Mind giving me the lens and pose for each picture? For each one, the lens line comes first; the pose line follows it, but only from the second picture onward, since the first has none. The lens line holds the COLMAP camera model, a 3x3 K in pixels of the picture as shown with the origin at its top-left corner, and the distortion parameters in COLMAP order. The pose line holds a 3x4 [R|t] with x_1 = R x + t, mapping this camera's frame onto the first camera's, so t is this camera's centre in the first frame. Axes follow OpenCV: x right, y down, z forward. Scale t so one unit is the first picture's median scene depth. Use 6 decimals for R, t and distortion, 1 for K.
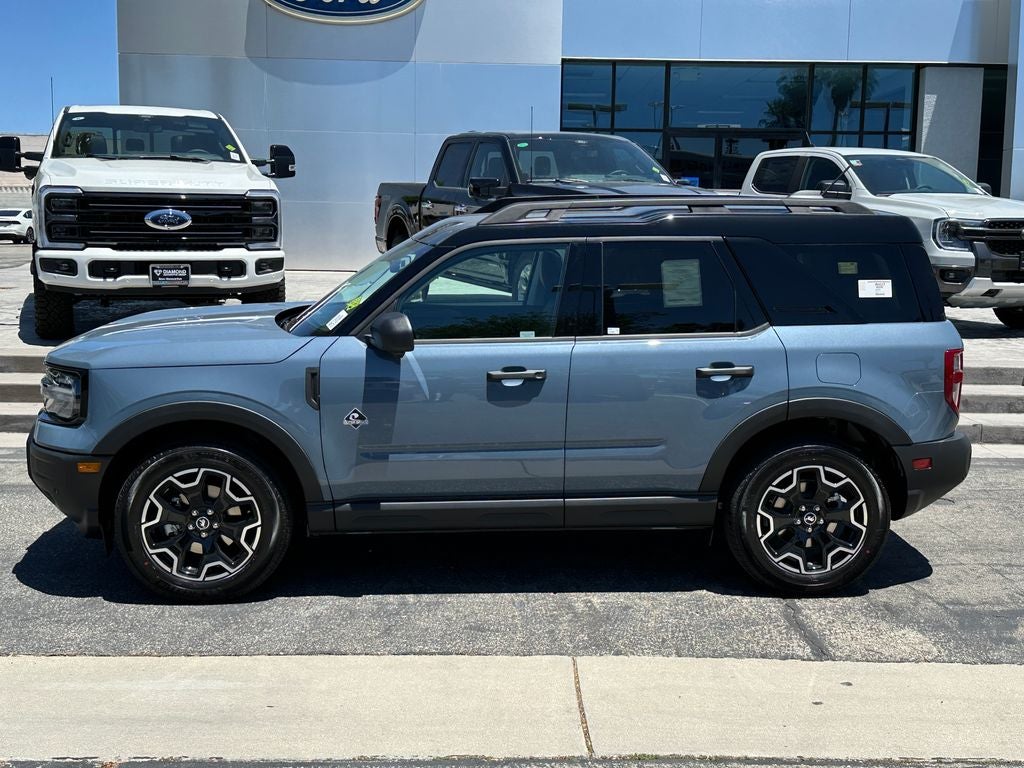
lens RADIAL K [[1208.0, 0, 512.0], [0, 1208.0, 384.0], [0, 0, 1]] dist [0.119314, -0.073957]
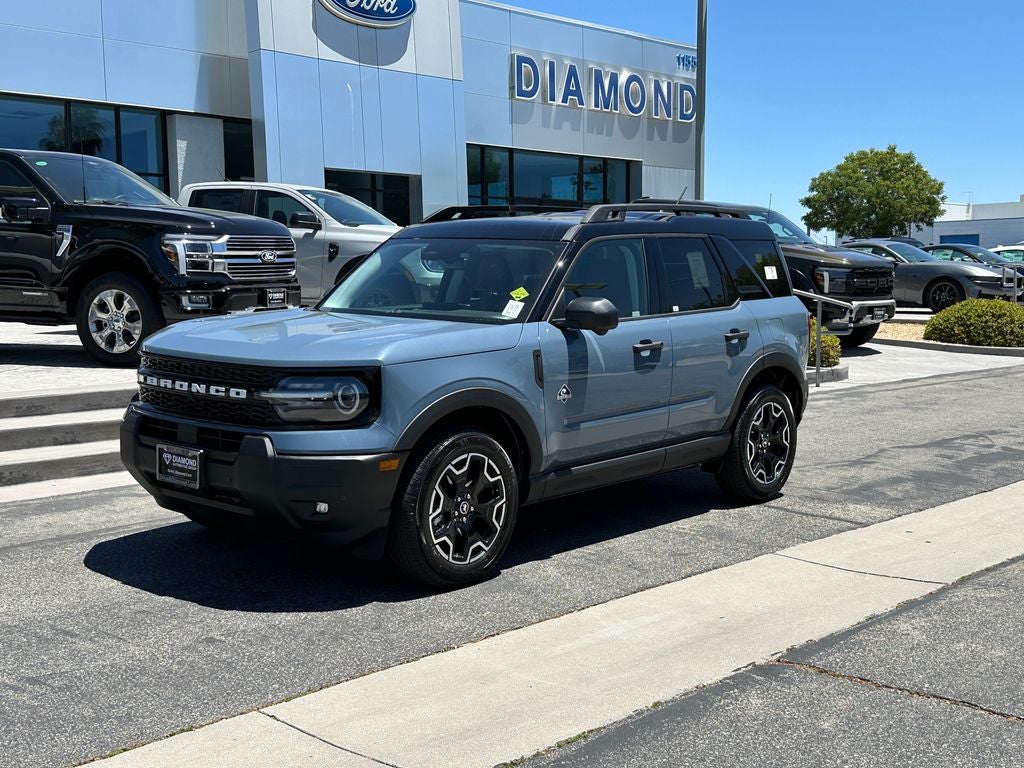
lens RADIAL K [[1208.0, 0, 512.0], [0, 1208.0, 384.0], [0, 0, 1]] dist [0.119314, -0.073957]
pose [[0.725005, -0.083045, 0.683718, -0.919088], [0.109536, 0.993972, 0.004579, 0.009296], [-0.679977, 0.071572, 0.729732, 0.213661]]
